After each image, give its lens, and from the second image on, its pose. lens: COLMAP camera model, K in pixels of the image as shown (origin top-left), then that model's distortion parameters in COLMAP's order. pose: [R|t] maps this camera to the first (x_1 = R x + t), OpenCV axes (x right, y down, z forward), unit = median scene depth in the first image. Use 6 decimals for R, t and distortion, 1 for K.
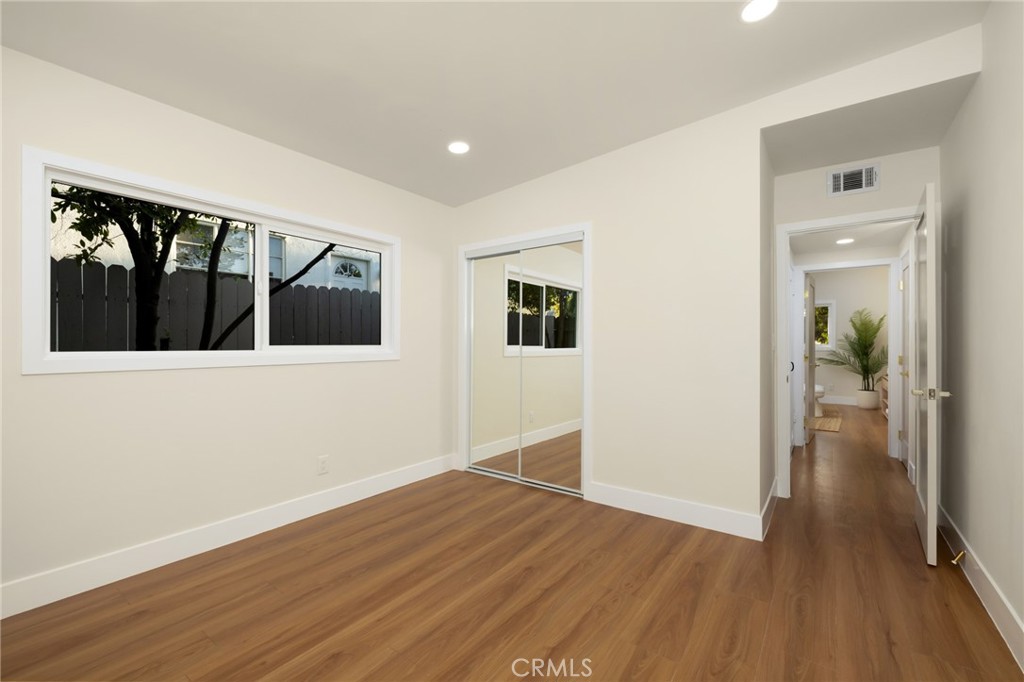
lens RADIAL K [[408.0, 0, 512.0], [0, 408.0, 341.0], [0, 0, 1]] dist [-0.001003, 0.000038]
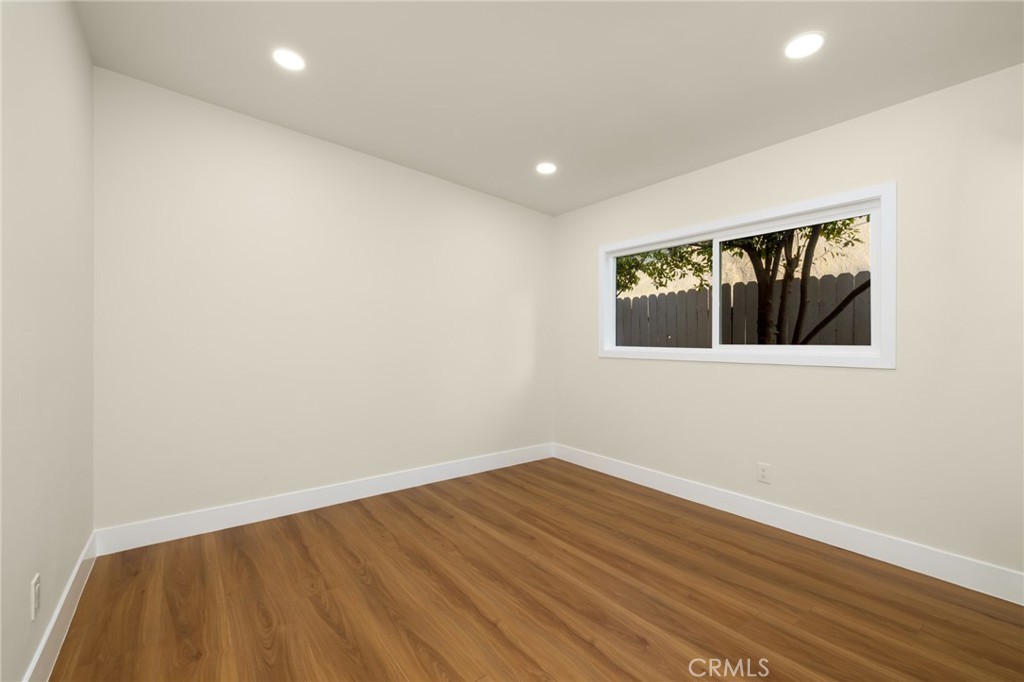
lens RADIAL K [[408.0, 0, 512.0], [0, 408.0, 341.0], [0, 0, 1]] dist [-0.001003, 0.000038]
pose [[-0.219243, 0.001207, -0.975670, 0.814898], [-0.000013, 0.999999, 0.001240, 0.001314], [0.975670, 0.000285, -0.219243, 0.911579]]
